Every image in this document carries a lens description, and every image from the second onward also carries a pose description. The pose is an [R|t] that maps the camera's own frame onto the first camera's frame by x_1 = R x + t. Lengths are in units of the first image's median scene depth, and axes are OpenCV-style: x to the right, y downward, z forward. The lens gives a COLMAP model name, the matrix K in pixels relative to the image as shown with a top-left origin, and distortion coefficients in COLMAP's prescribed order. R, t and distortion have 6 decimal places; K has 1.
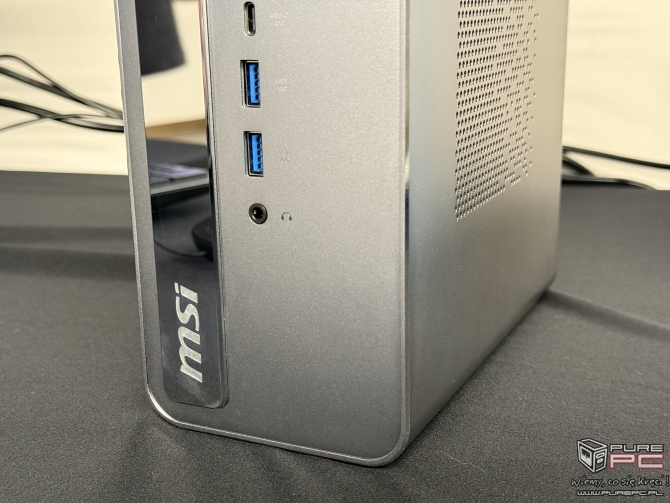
lens RADIAL K [[931.7, 0, 319.1], [0, 931.7, 242.3], [0, 0, 1]] dist [0.073180, 0.000000]
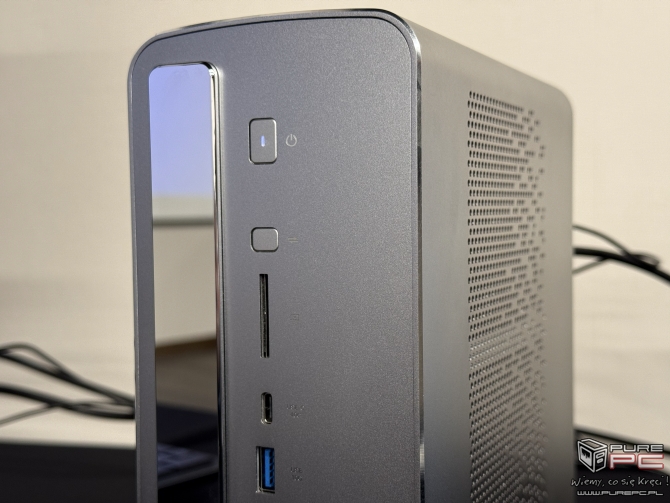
lens RADIAL K [[931.7, 0, 351.8], [0, 931.7, 221.7], [0, 0, 1]] dist [0.073180, 0.000000]
pose [[0.999723, 0.007636, 0.022274, -0.004445], [-0.002208, 0.972190, -0.234184, -0.166104], [-0.023442, 0.234070, 0.971937, -0.040165]]
